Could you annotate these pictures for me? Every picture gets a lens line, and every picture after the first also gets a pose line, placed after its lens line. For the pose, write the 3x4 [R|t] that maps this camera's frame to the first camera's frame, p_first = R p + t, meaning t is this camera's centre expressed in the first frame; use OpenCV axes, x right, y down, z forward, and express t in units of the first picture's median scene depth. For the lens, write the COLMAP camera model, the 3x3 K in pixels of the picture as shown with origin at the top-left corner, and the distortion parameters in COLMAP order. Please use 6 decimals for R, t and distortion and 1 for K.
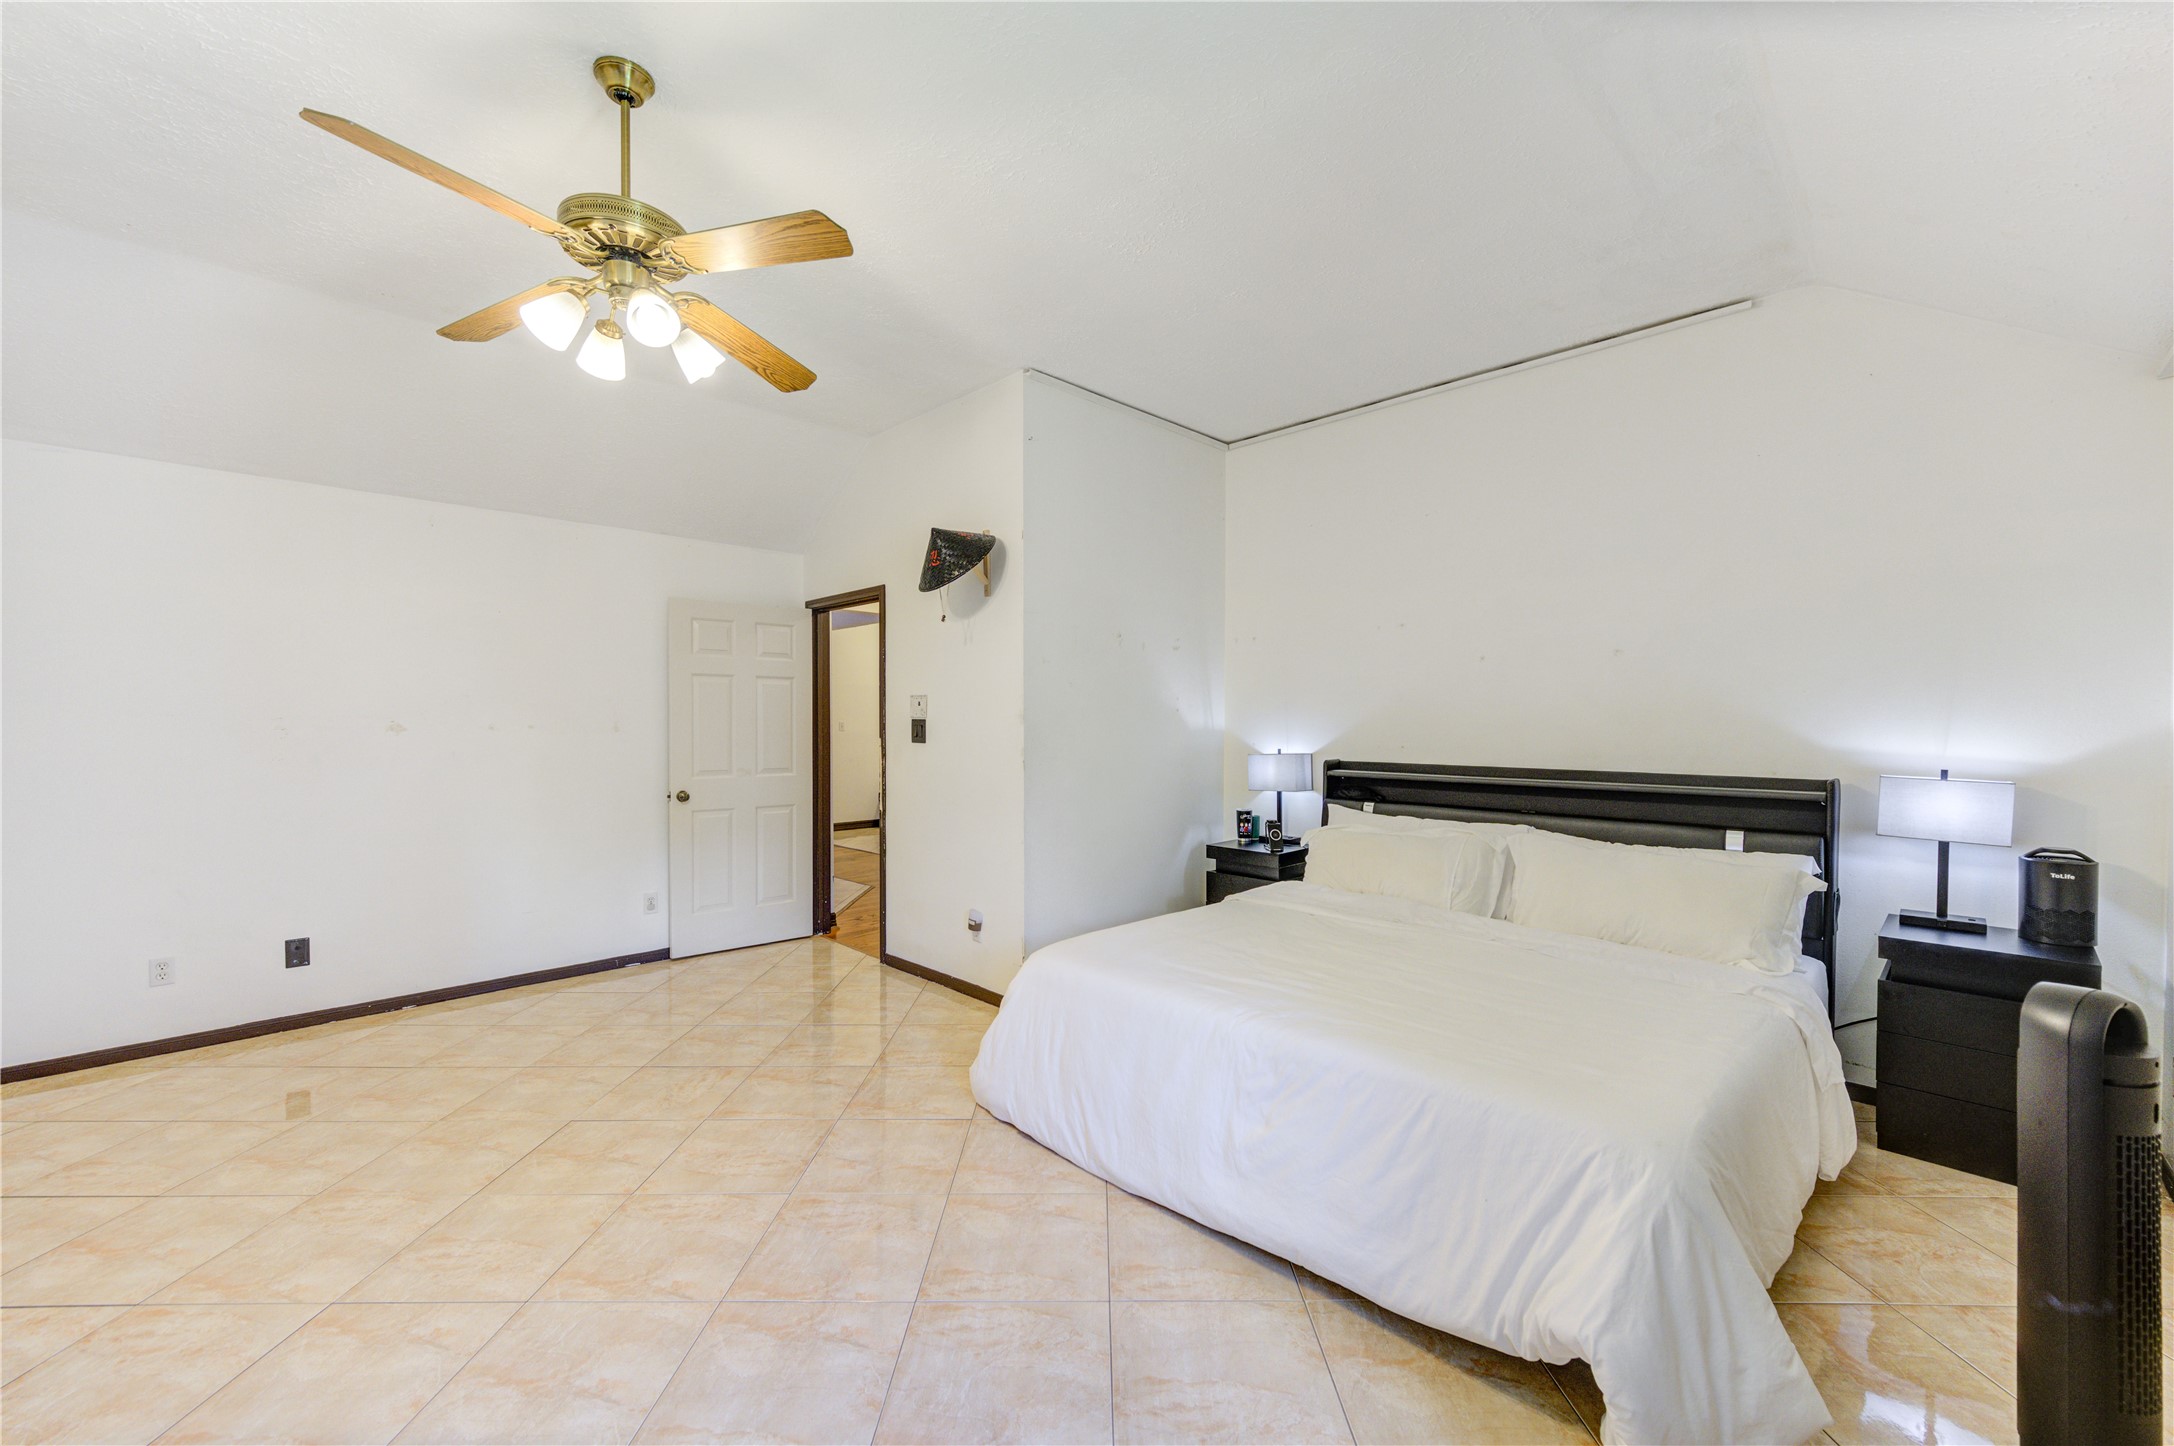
lens RADIAL K [[850.3, 0, 1112.3], [0, 850.3, 727.2], [0, 0, 1]] dist [0.004077, -0.000981]
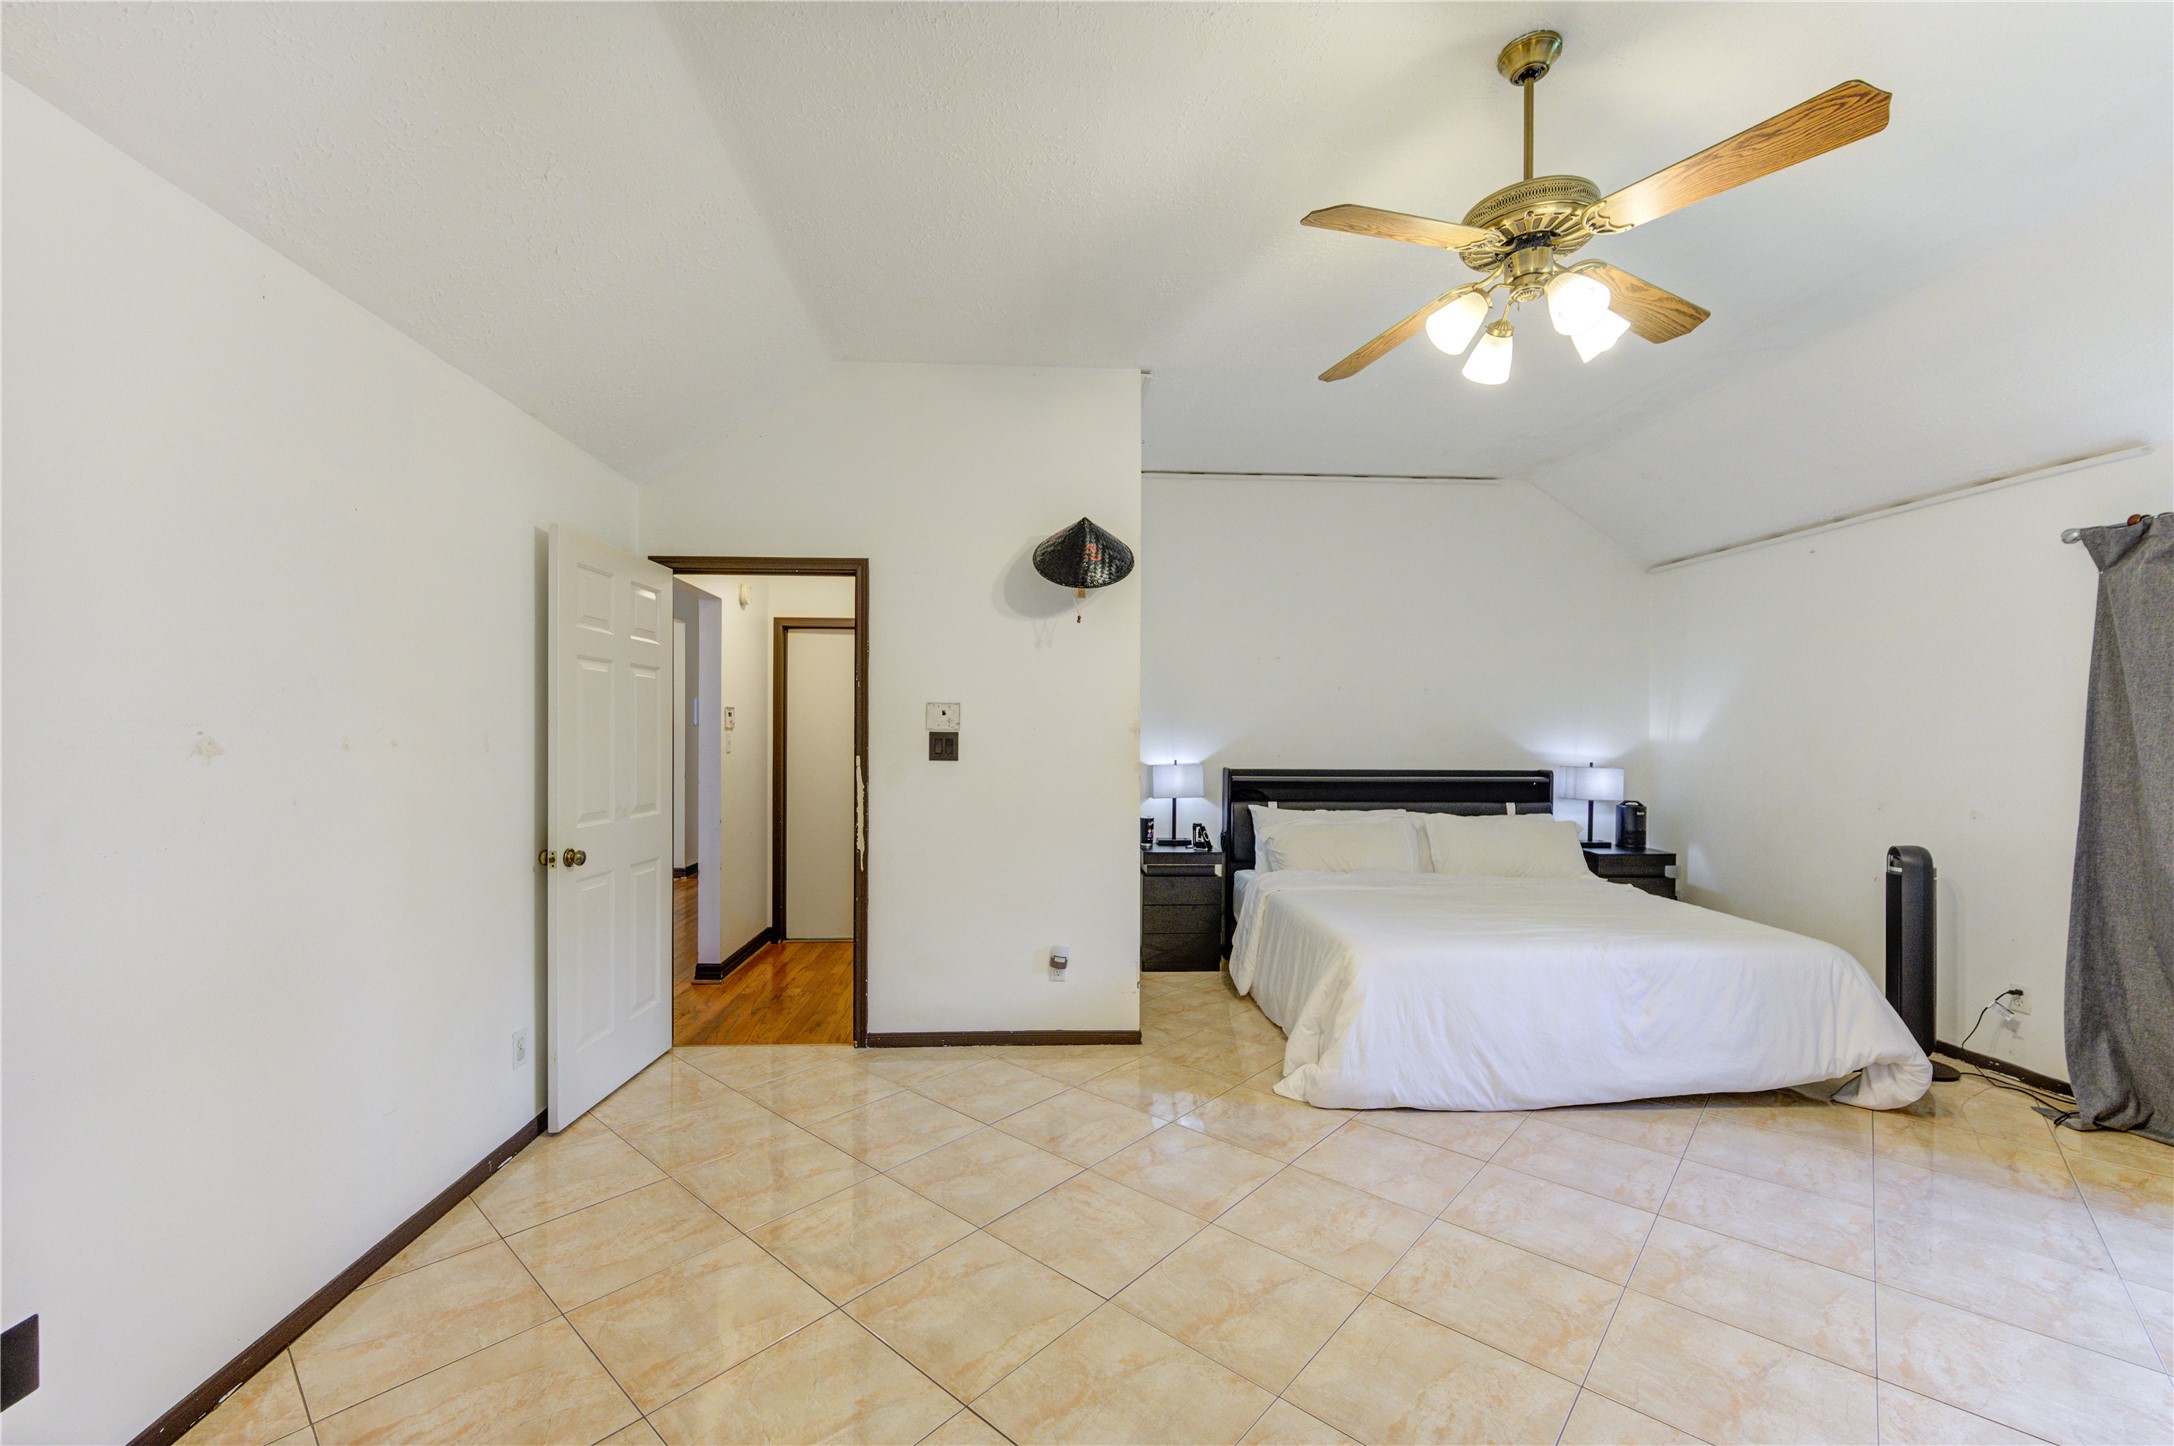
lens RADIAL K [[850.3, 0, 1119.6], [0, 850.3, 727.9], [0, 0, 1]] dist [0.004077, -0.000981]
pose [[0.680921, 0.007690, 0.732317, -1.029945], [0.001413, 0.999929, -0.011814, -0.004622], [-0.732356, 0.009079, 0.680862, 0.453950]]
